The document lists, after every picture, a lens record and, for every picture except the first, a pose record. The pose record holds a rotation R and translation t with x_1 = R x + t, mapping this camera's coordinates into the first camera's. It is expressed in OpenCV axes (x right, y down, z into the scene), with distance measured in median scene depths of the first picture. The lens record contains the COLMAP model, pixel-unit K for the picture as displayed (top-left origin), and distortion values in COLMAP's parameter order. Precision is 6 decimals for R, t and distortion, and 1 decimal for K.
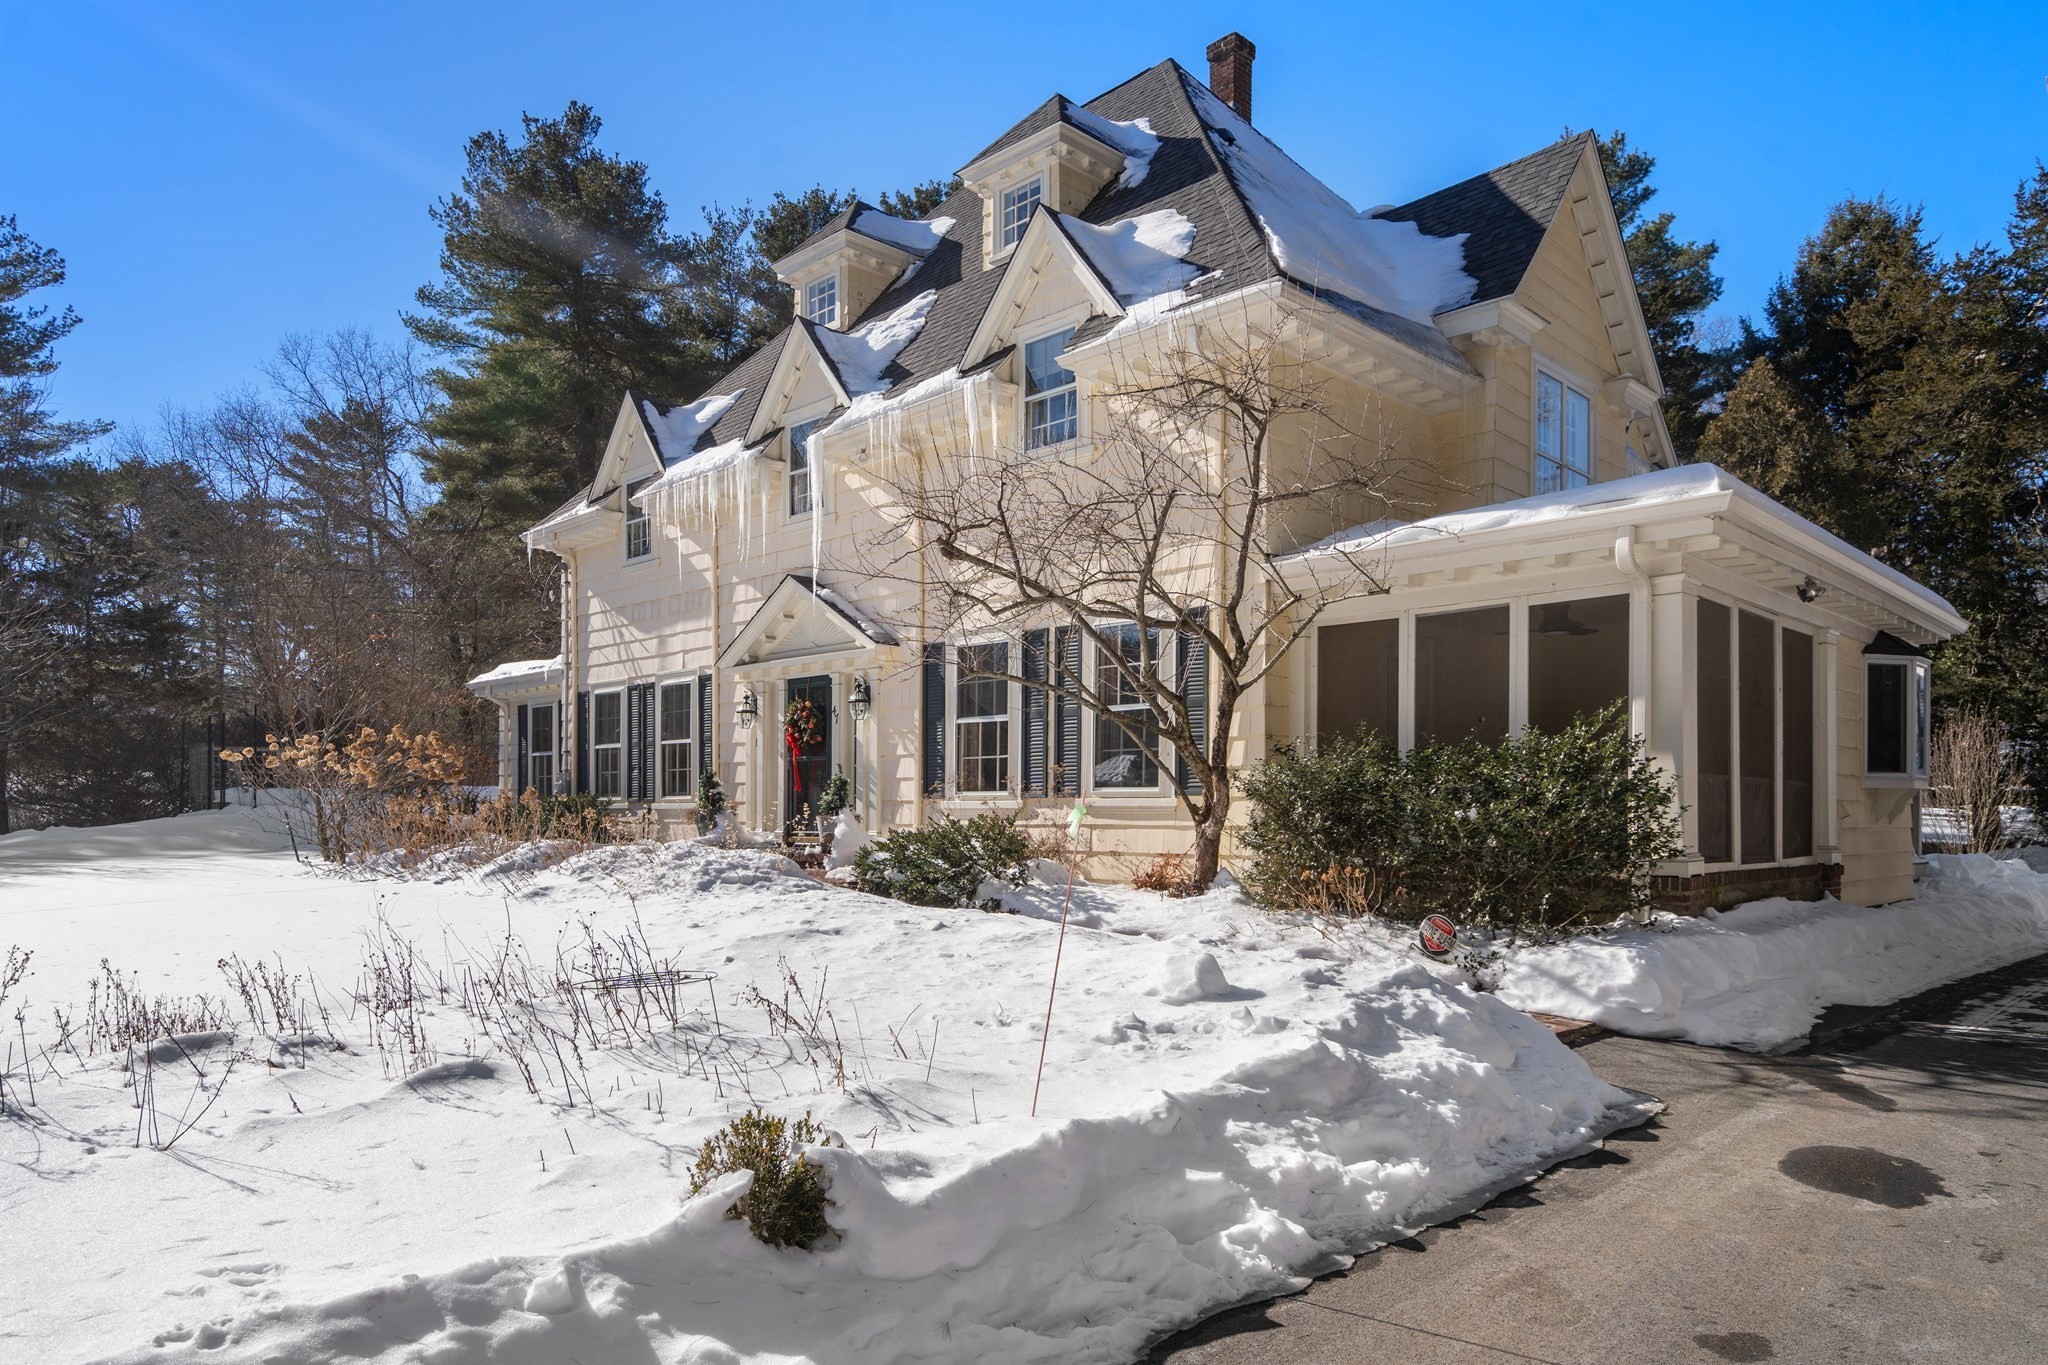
lens RADIAL K [[1270.8, 0, 1021.8], [0, 1270.8, 685.9], [0, 0, 1]] dist [0.005267, -0.000126]
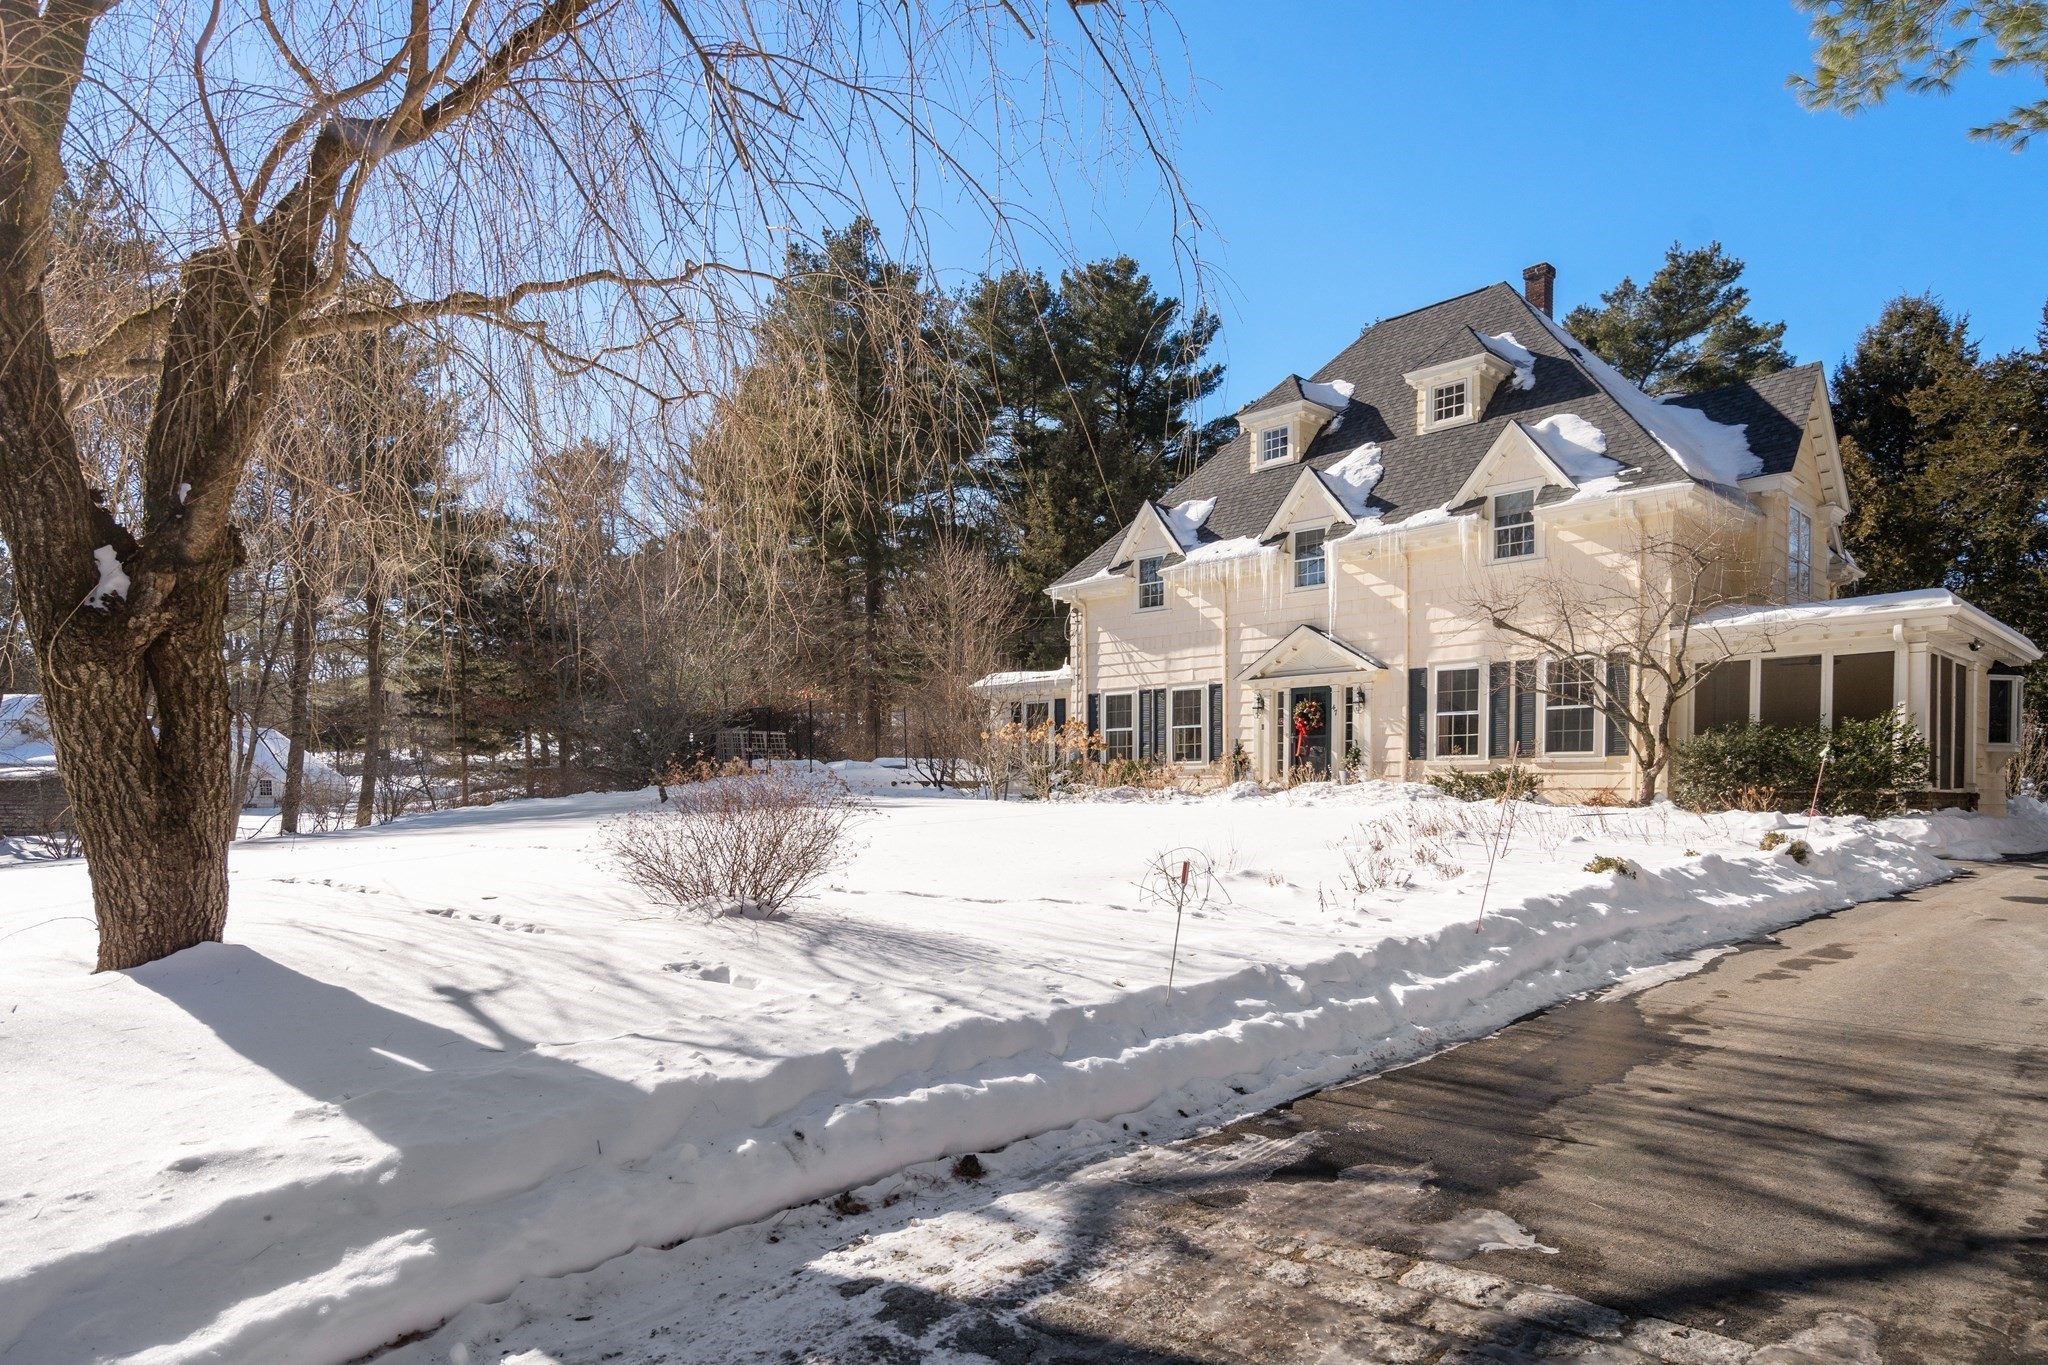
lens RADIAL K [[1180.3, 0, 1030.1], [0, 1180.3, 703.3], [0, 0, 1]] dist [0.007208, 0.001885]
pose [[0.999813, -0.003369, -0.019053, -0.487172], [0.003849, 0.999675, 0.025208, -0.024919], [0.018961, -0.025276, 0.999501, -0.510492]]
